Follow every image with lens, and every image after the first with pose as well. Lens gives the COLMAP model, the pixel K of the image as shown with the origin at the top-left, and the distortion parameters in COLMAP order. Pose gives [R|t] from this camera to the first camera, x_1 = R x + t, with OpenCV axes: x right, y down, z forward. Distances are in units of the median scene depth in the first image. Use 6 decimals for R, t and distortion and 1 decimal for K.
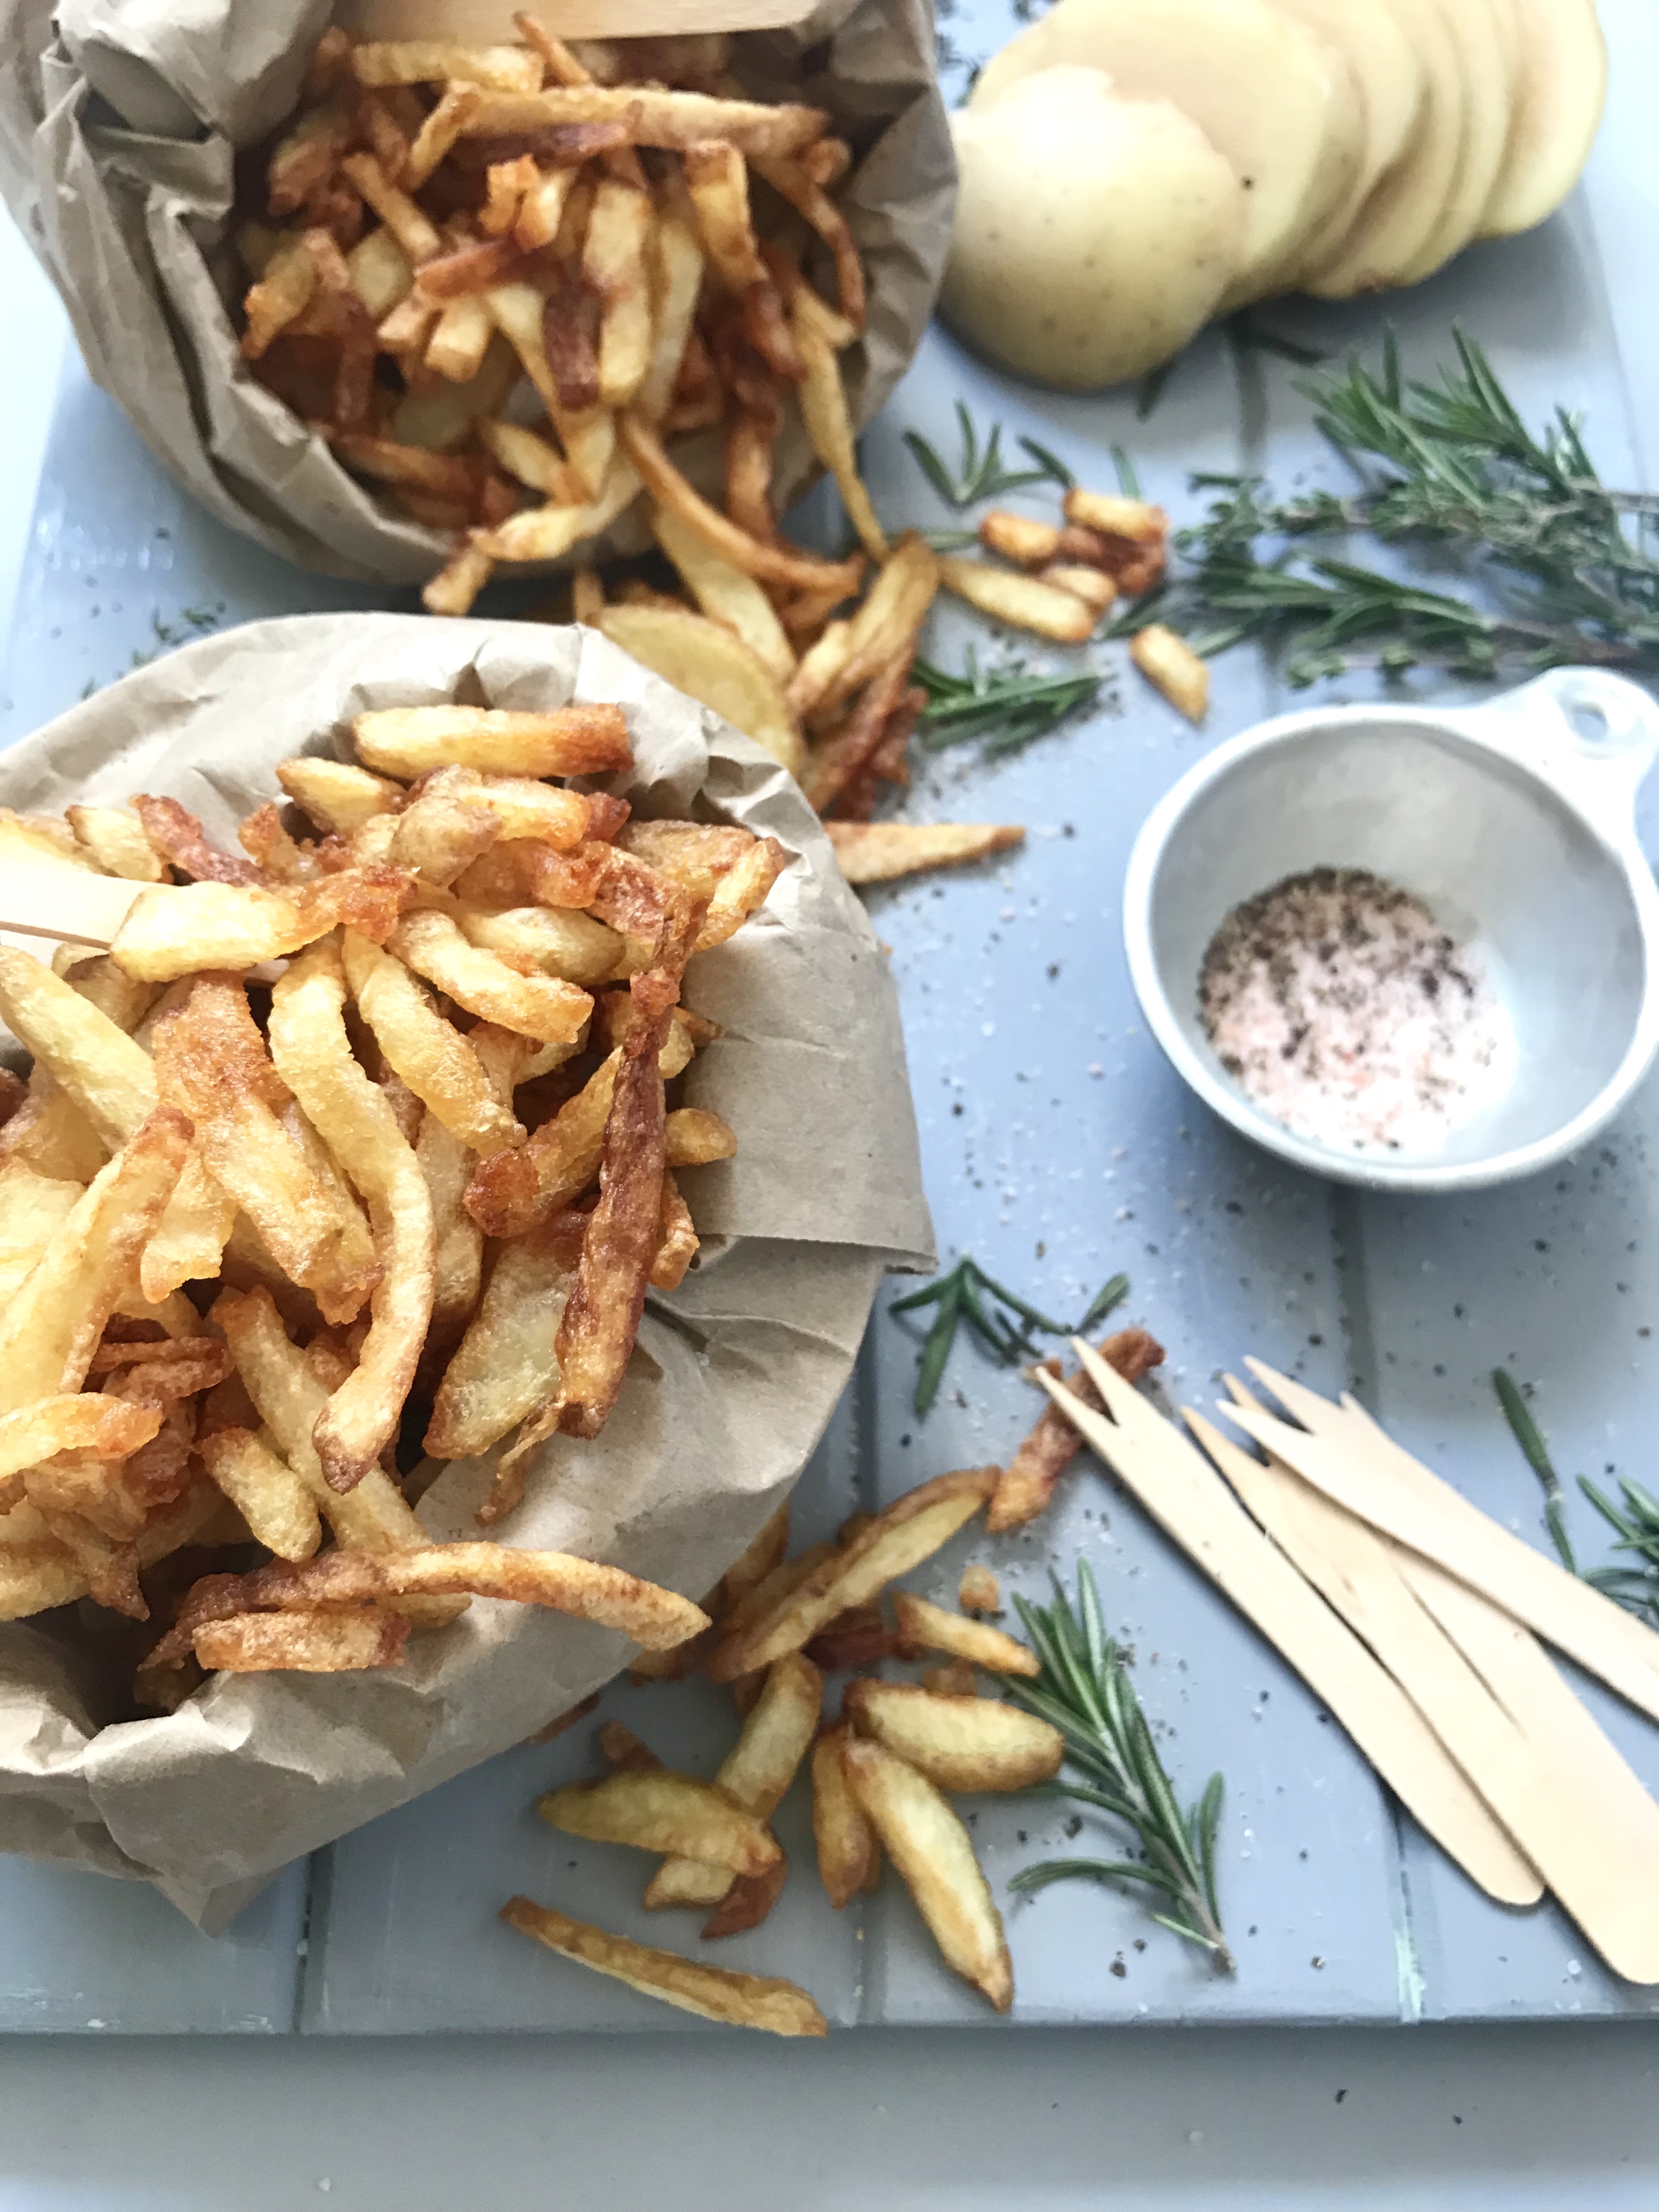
lens RADIAL K [[1822.9, 0, 799.6], [0, 1822.9, 1108.8], [0, 0, 1]] dist [0.003554, -0.080668]
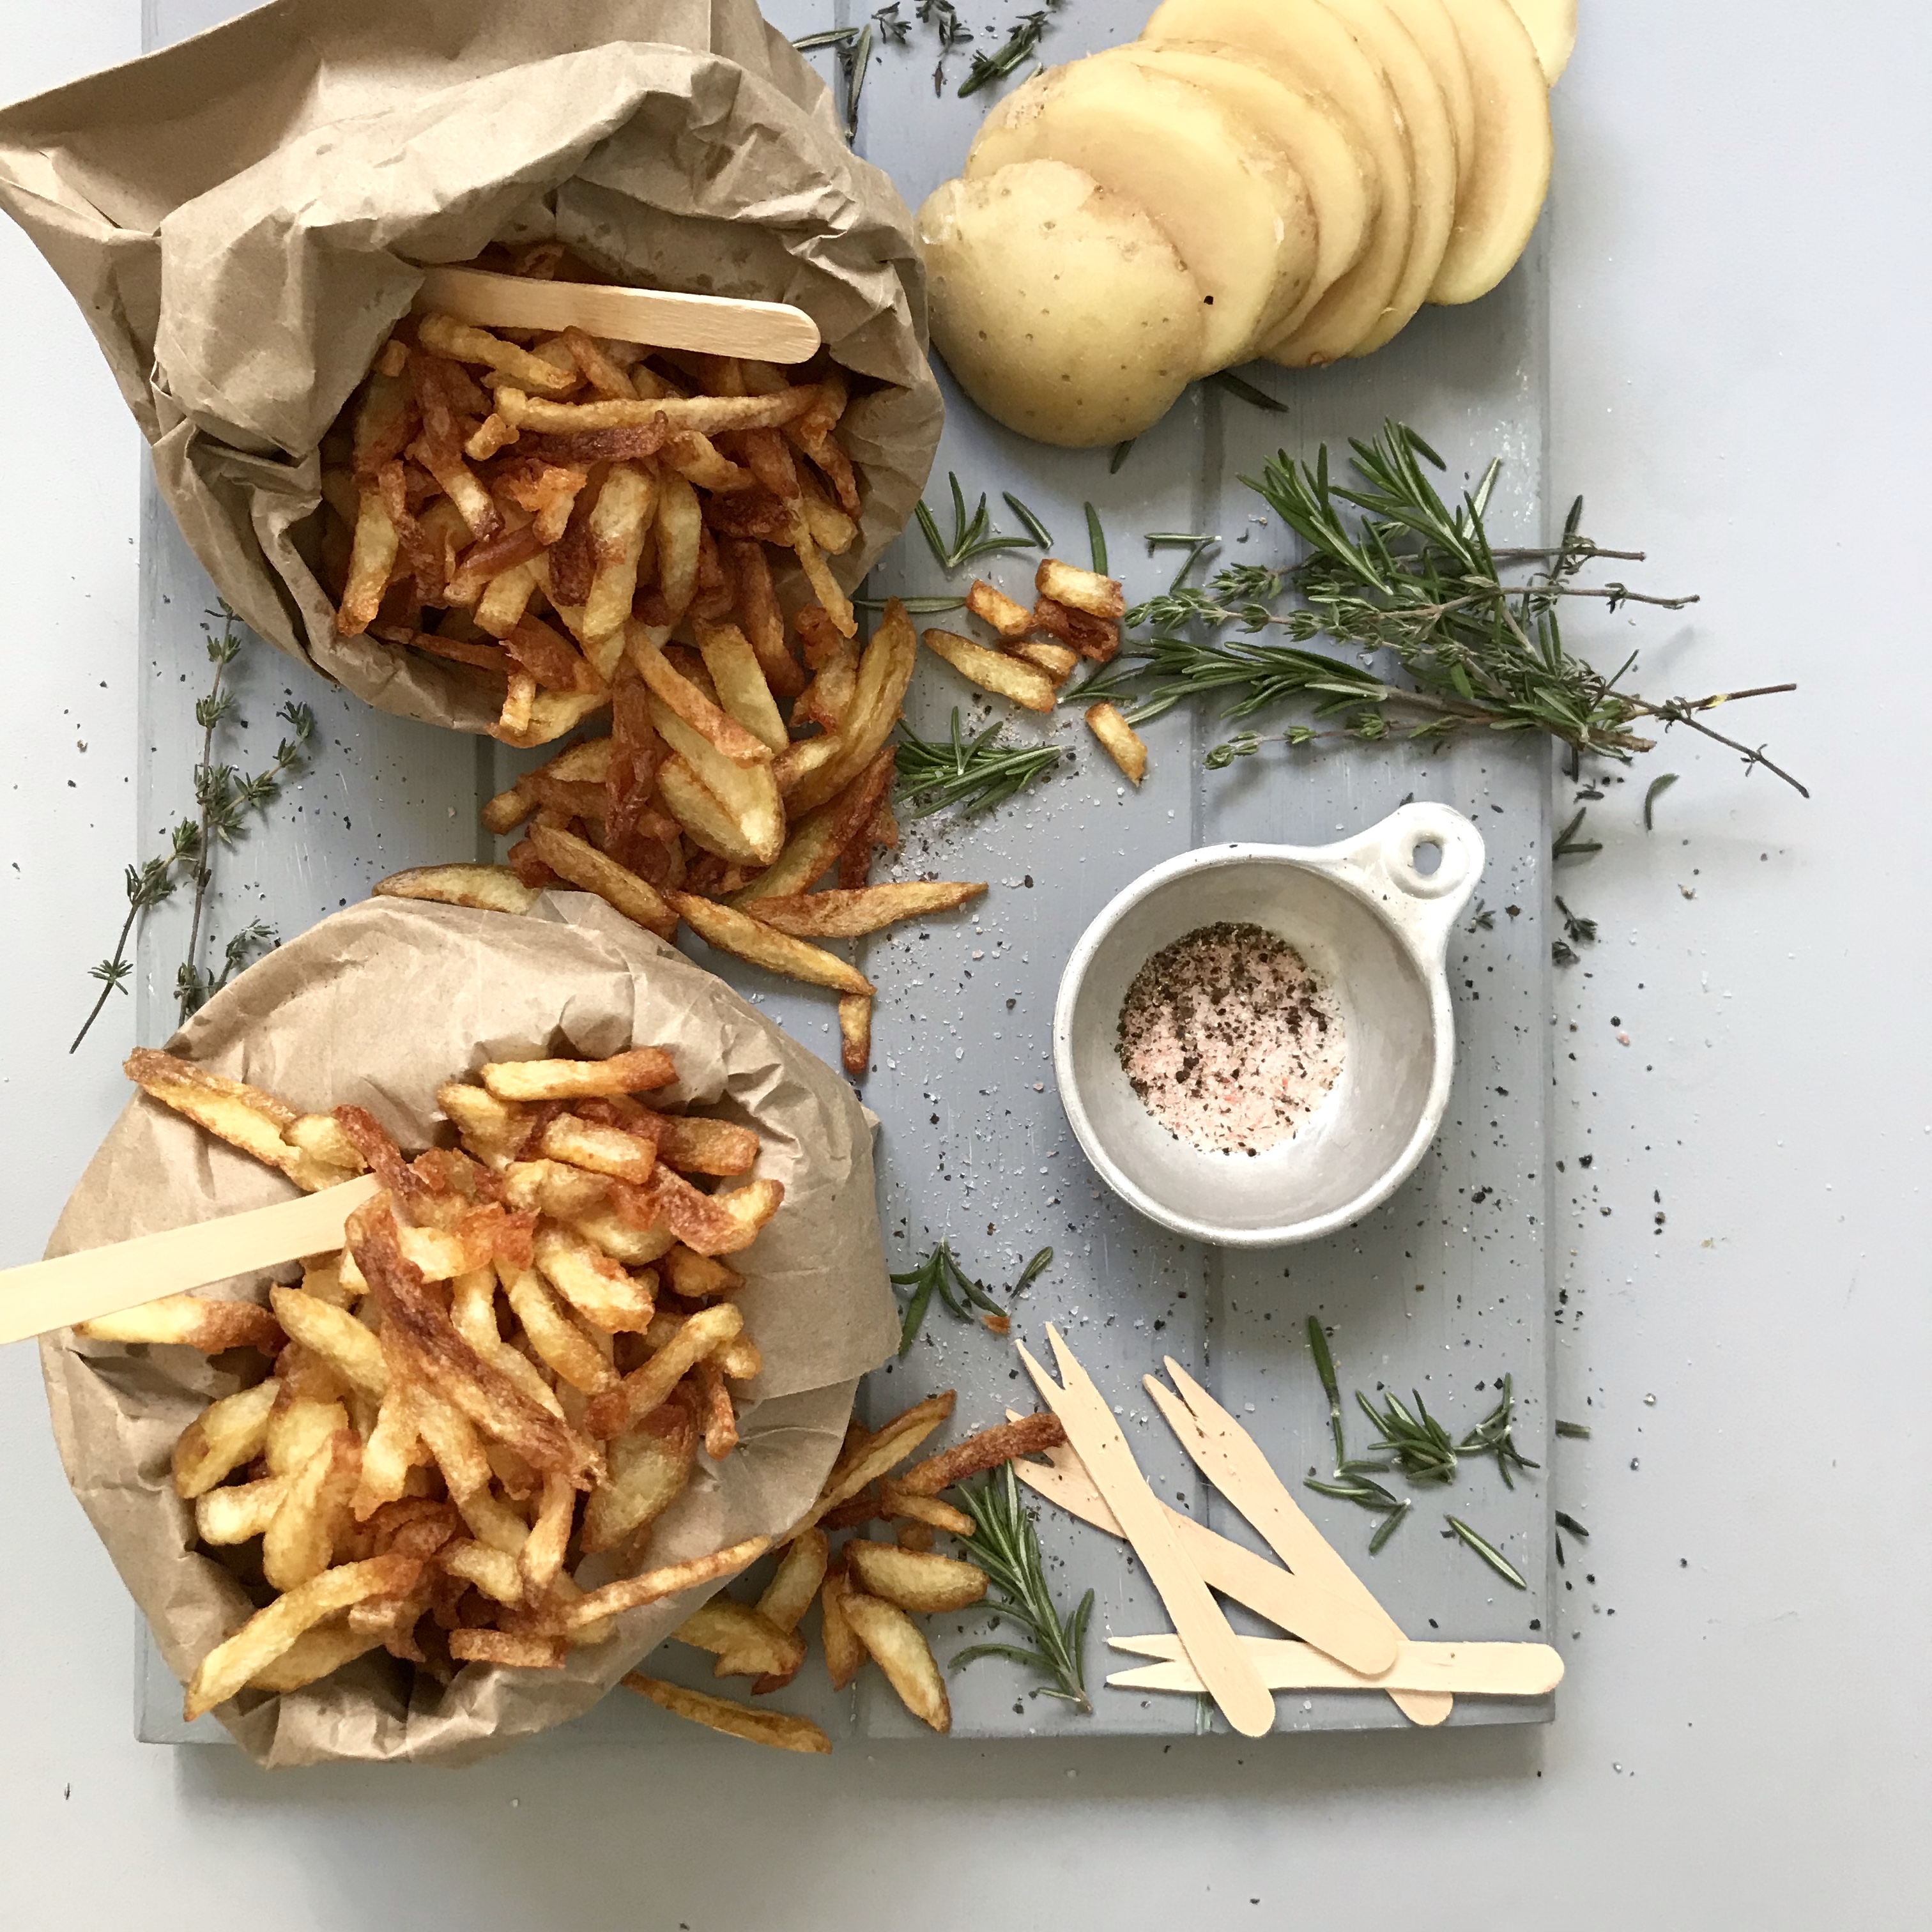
lens RADIAL K [[2122.9, 0, 975.9], [0, 2122.9, 968.4], [0, 0, 1]] dist [0.127916, -0.434447]
pose [[0.999526, -0.001888, 0.030727, 0.069939], [-0.009071, 0.935743, 0.352566, -0.654723], [-0.029418, -0.352678, 0.935282, -0.425251]]
